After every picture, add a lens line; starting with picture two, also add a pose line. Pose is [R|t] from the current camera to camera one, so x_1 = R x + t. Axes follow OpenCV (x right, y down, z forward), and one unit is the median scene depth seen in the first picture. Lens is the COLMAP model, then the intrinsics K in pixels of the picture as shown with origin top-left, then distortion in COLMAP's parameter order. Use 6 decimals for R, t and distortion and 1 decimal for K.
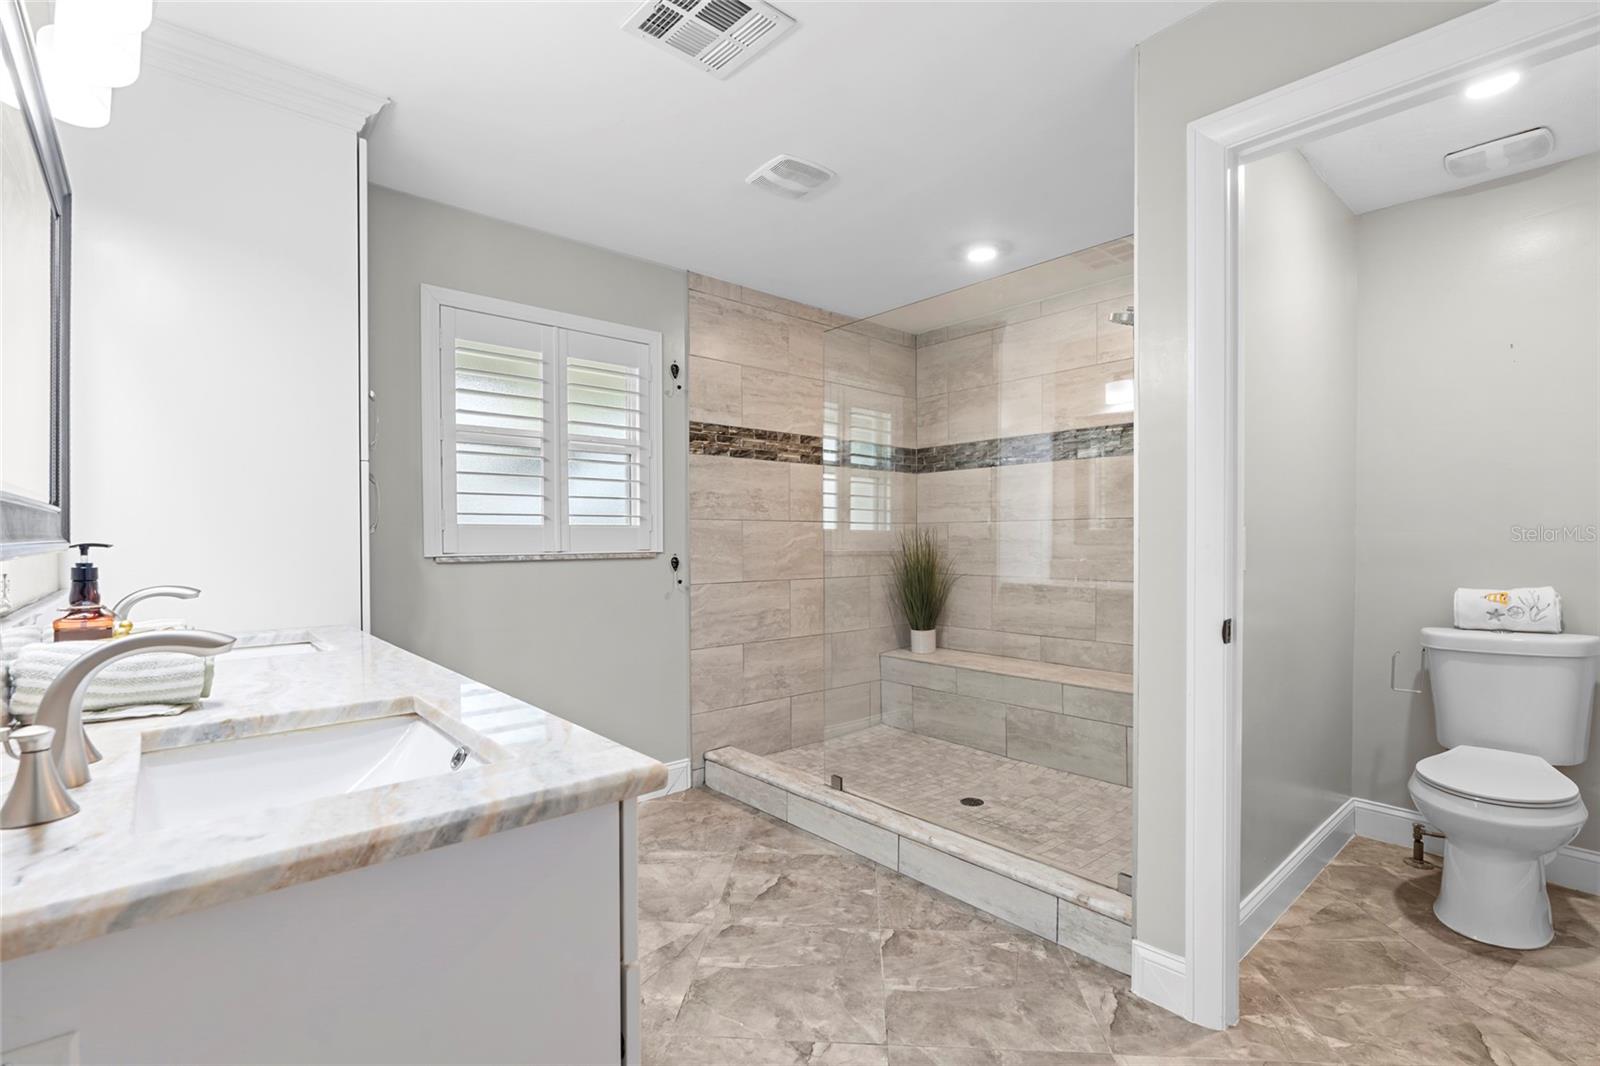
lens RADIAL K [[733.6, 0, 804.6], [0, 733.6, 540.1], [0, 0, 1]] dist [0.001836, 0.000475]
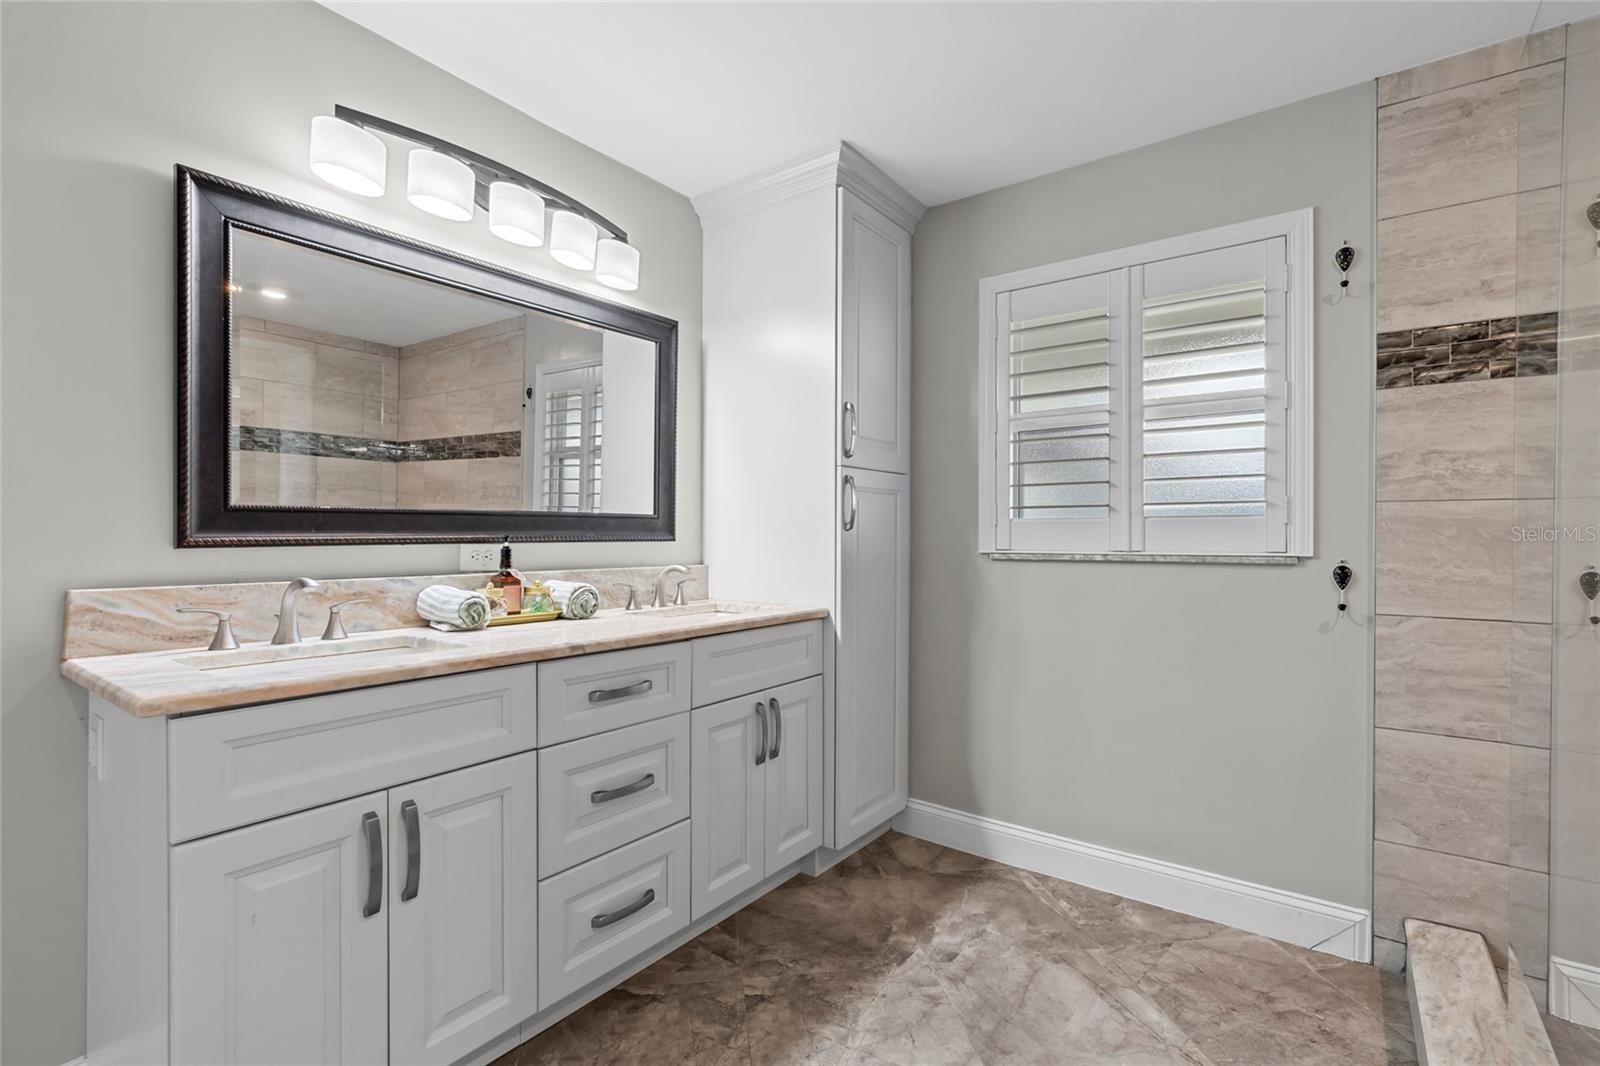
lens RADIAL K [[733.6, 0, 805.3], [0, 733.6, 528.8], [0, 0, 1]] dist [0.001836, 0.000475]
pose [[0.219456, -0.006088, -0.975603, 0.317253], [-0.004573, 0.999963, -0.007268, -0.000956], [0.975612, 0.006056, 0.219420, 0.434778]]
